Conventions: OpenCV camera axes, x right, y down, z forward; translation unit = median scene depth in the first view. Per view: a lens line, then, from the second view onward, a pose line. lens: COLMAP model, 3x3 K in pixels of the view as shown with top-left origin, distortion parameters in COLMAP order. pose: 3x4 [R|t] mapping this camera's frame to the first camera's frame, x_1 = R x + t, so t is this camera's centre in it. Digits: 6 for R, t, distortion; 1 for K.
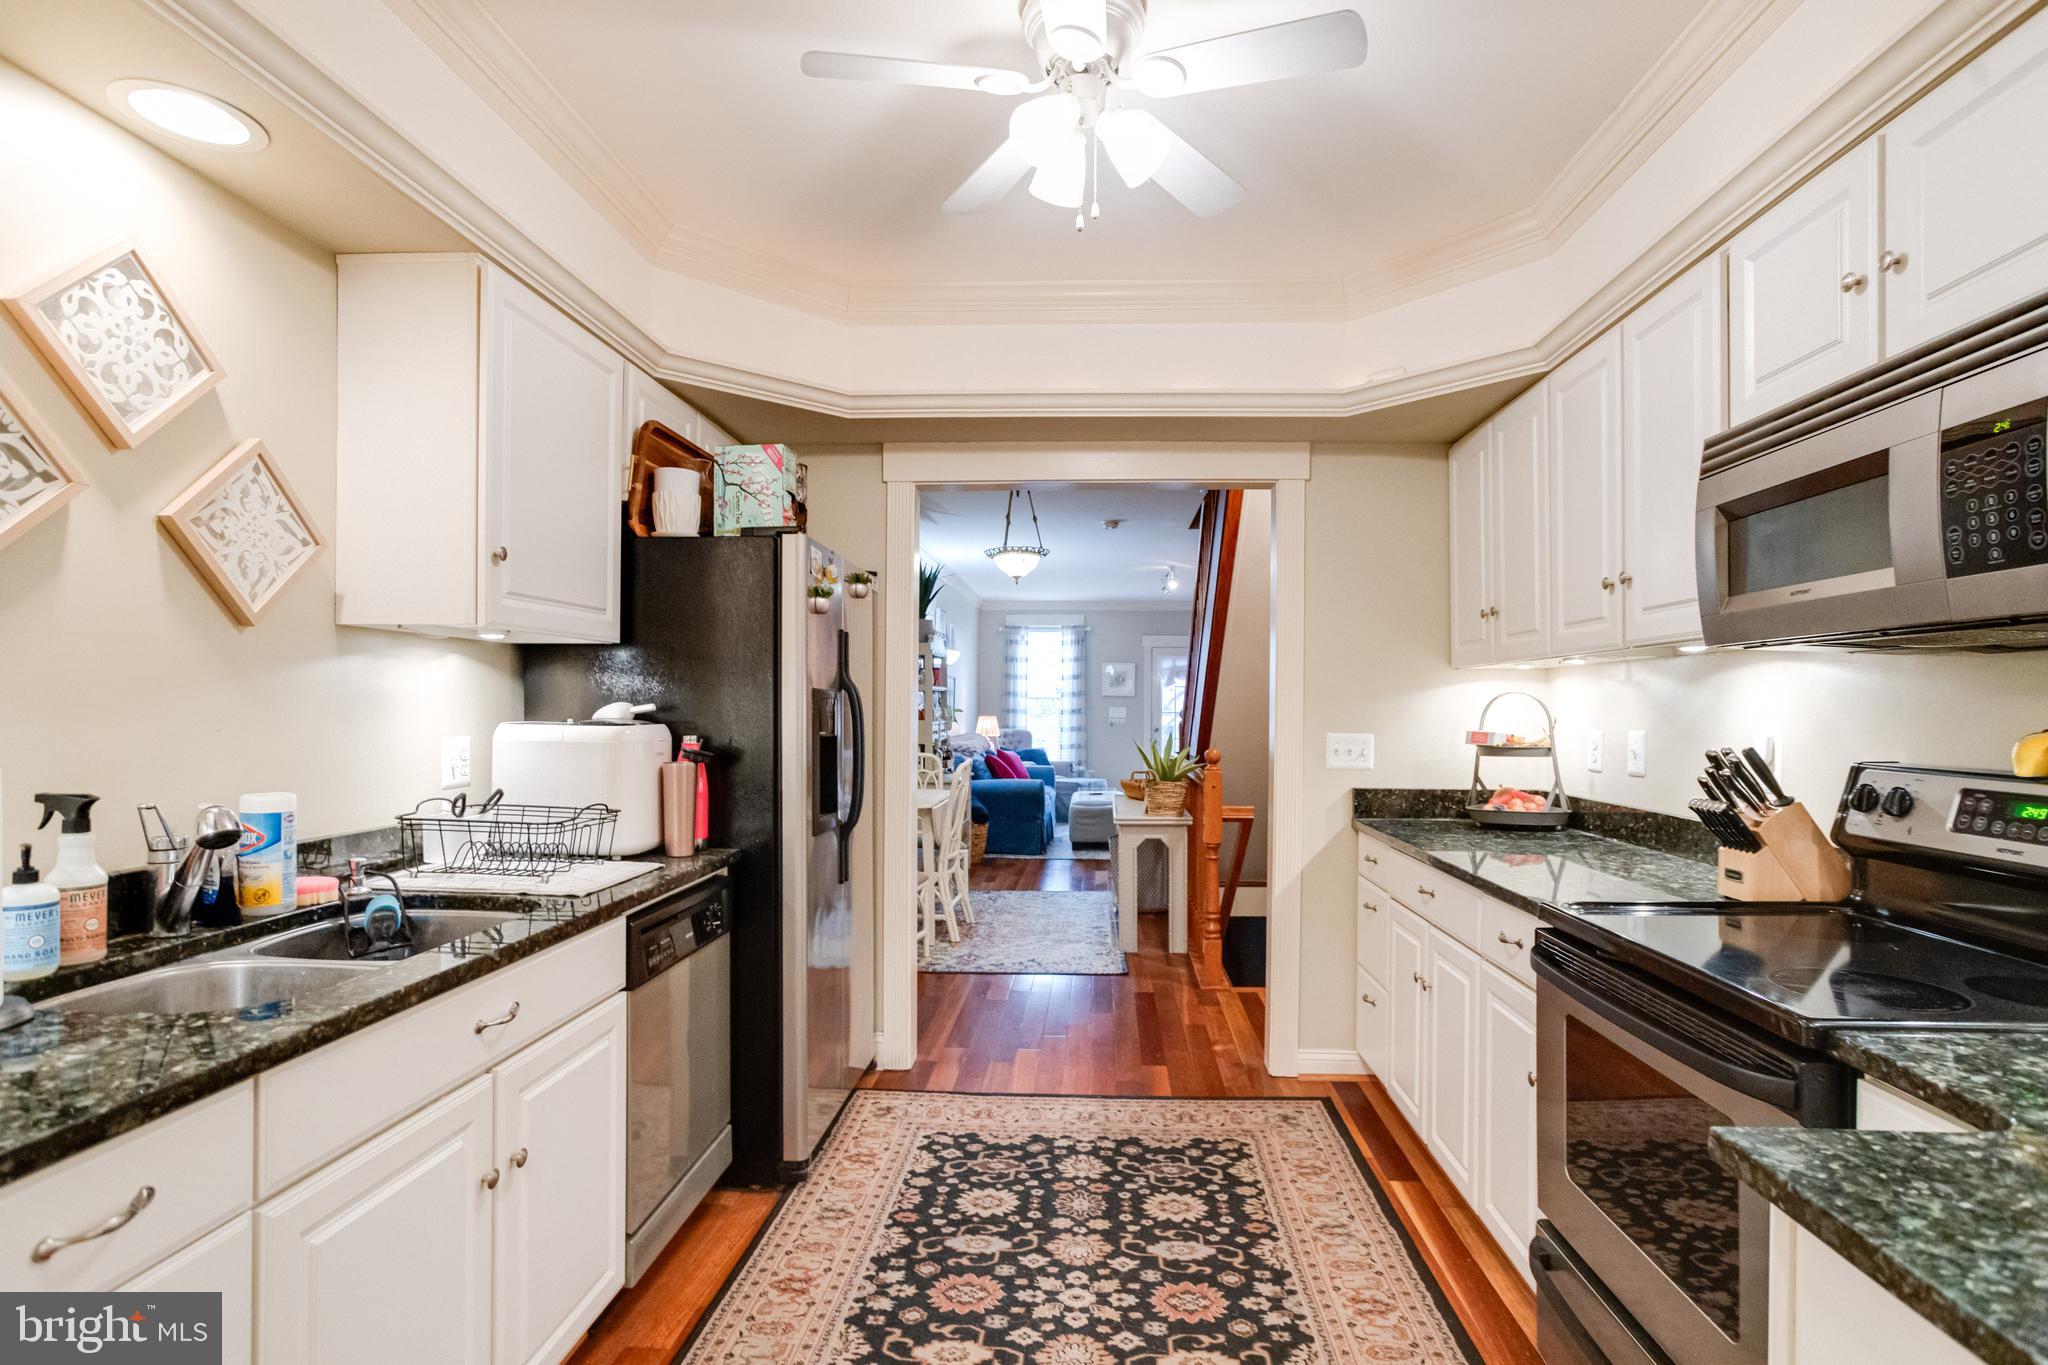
lens RADIAL K [[1022.0, 0, 1032.8], [0, 1022.0, 720.1], [0, 0, 1]] dist [-0.012935, 0.000511]
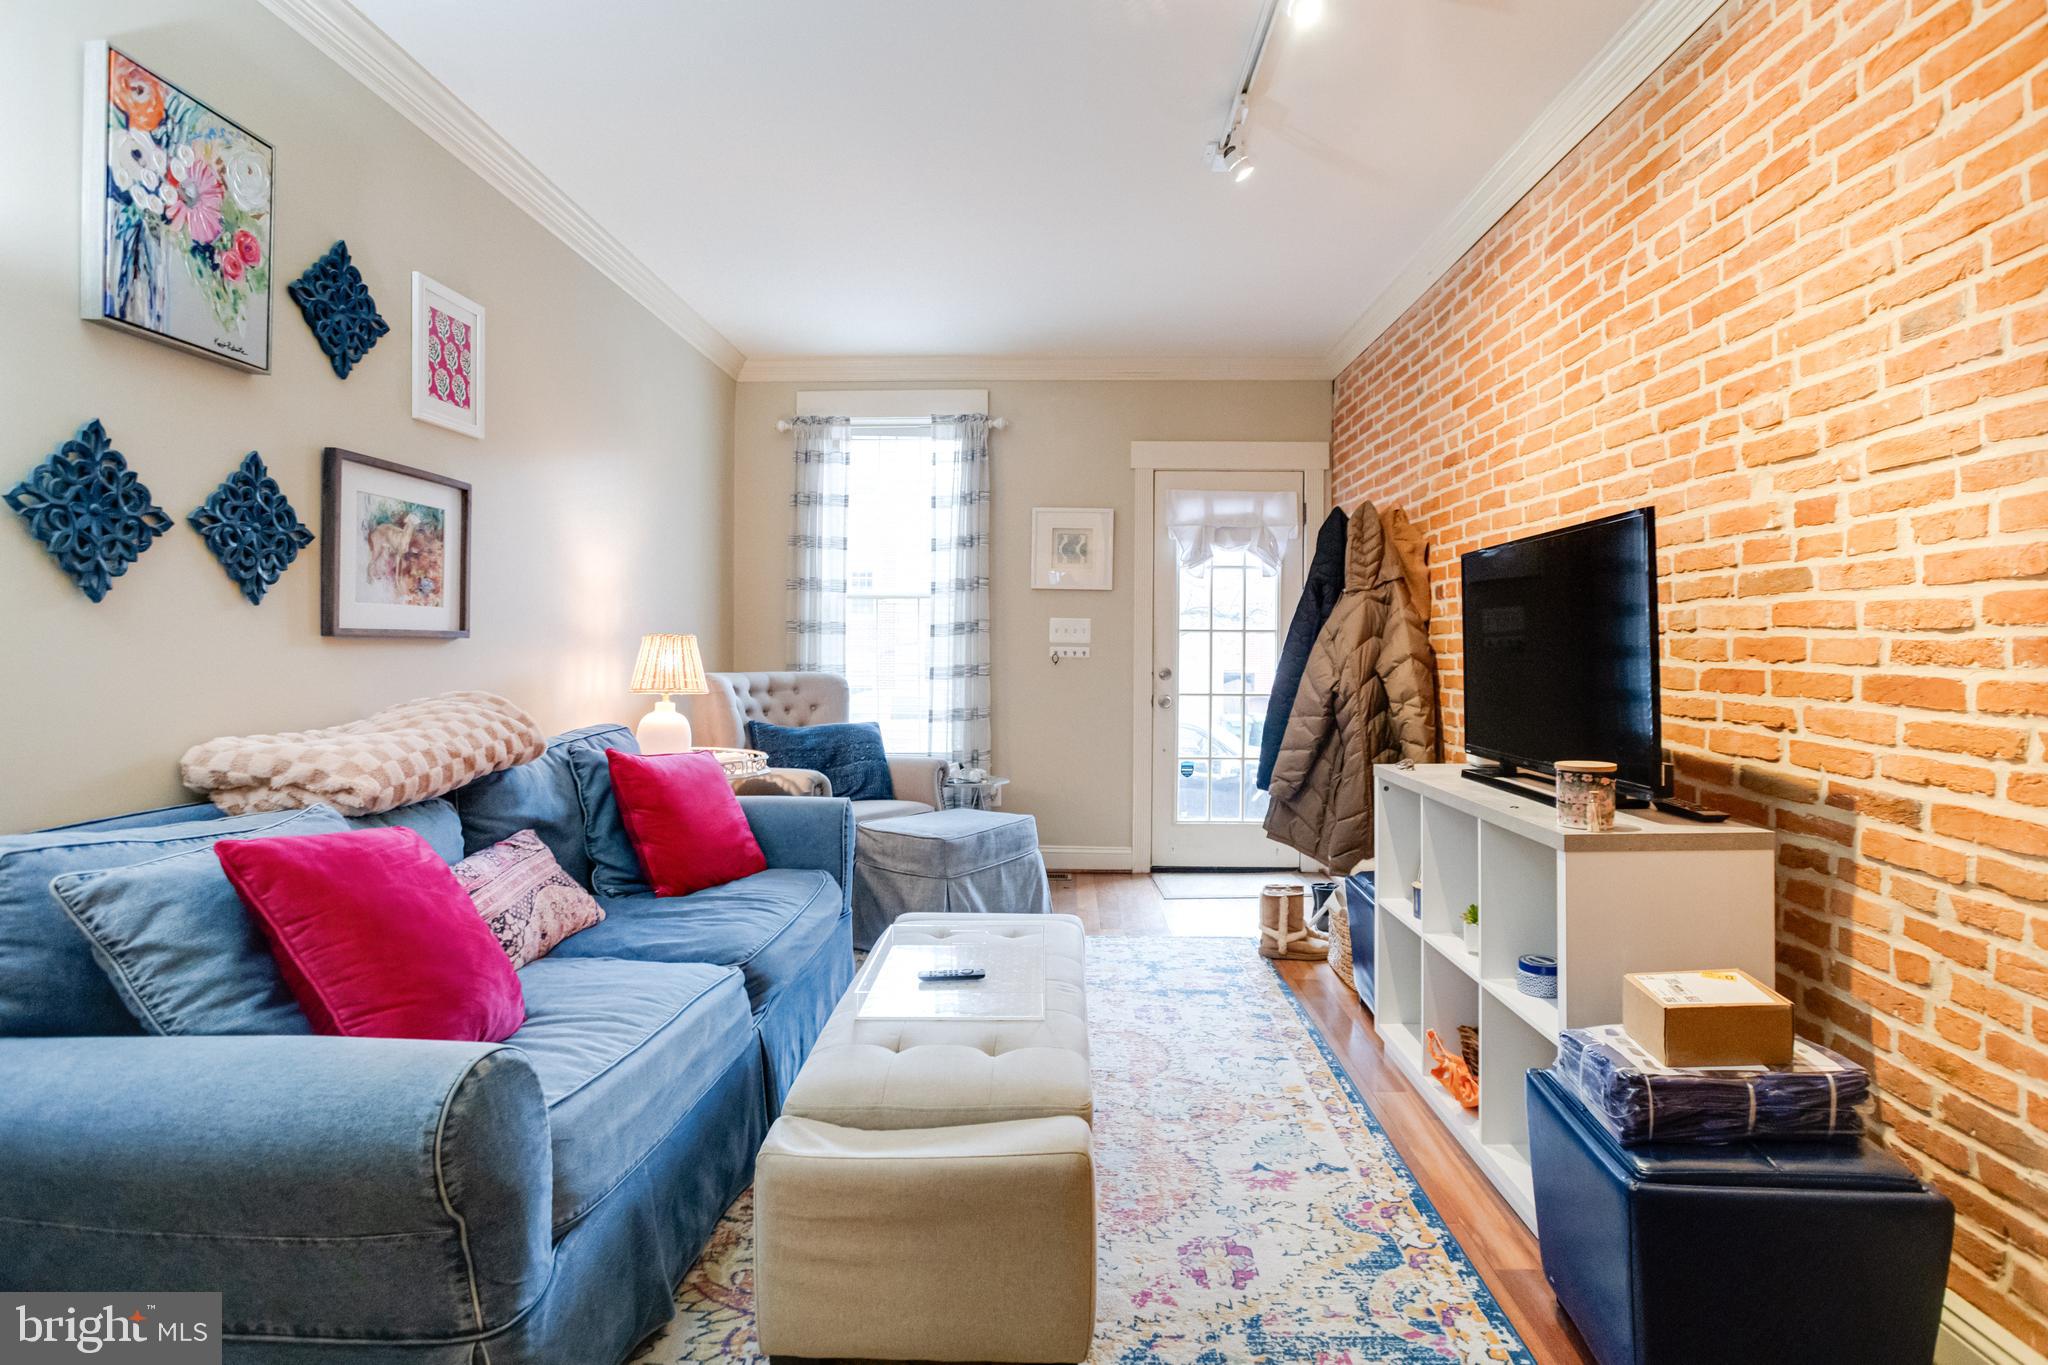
lens RADIAL K [[1022.2, 0, 1033.3], [0, 1022.2, 656.2], [0, 0, 1]] dist [-0.037850, 0.019582]
pose [[0.999428, -0.001258, 0.033800, 0.258281], [0.001292, 0.999999, -0.000973, 0.014625], [-0.033798, 0.001016, 0.999428, 2.810338]]
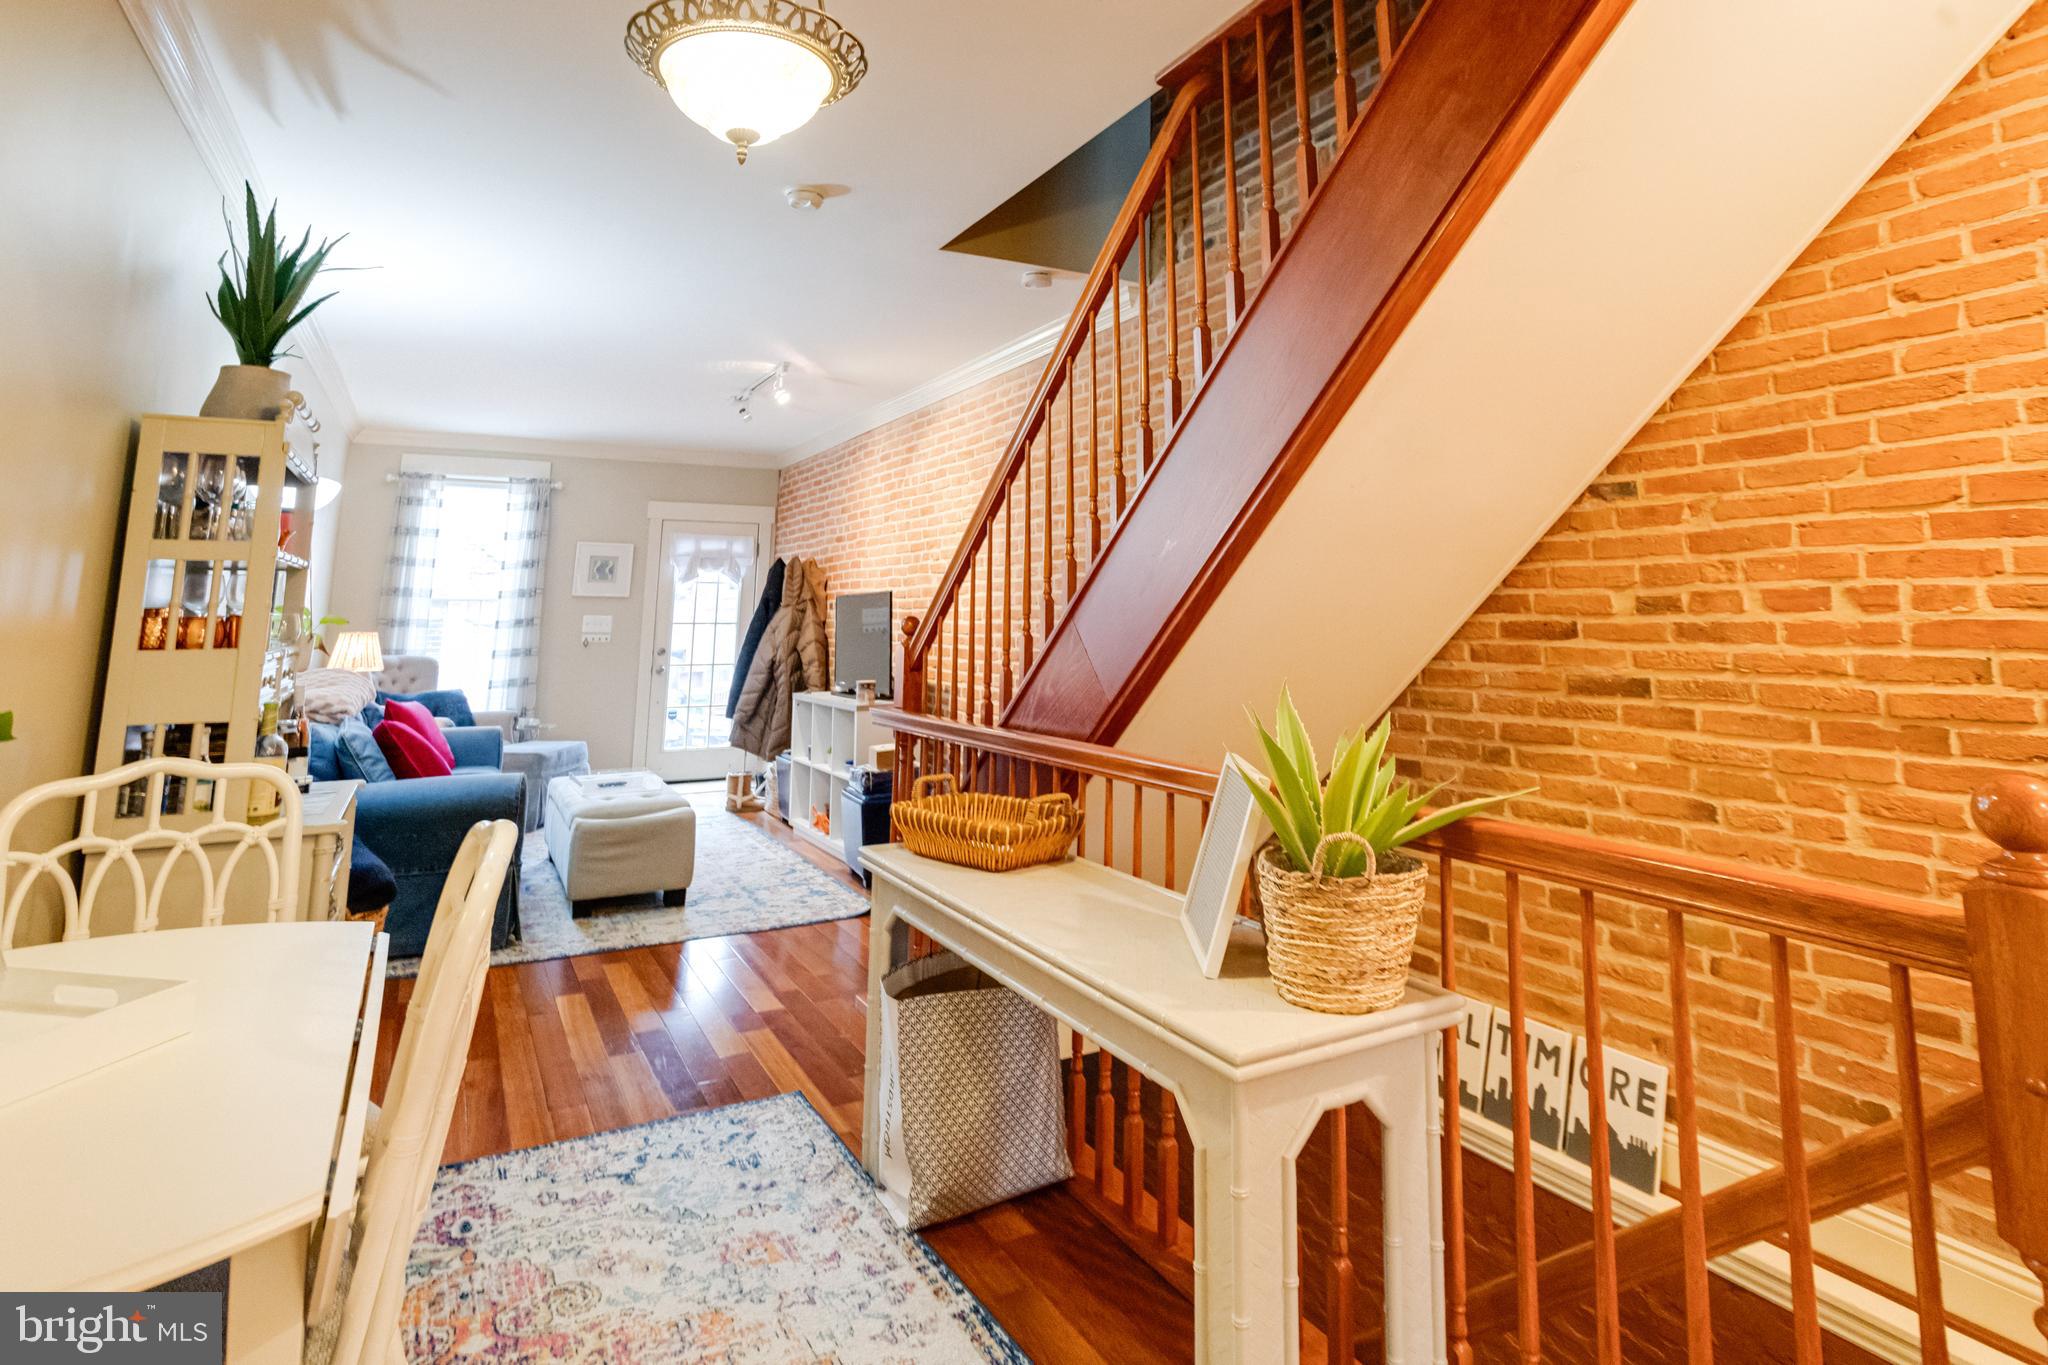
lens RADIAL K [[1056.0, 0, 1037.4], [0, 1056.0, 428.2], [0, 0, 1]] dist [-0.004138, 0.000054]
pose [[0.841252, 0.089742, 0.533143, -0.205506], [0.012825, 0.982537, -0.185623, -0.010145], [-0.540491, 0.162993, 0.825411, 1.496130]]
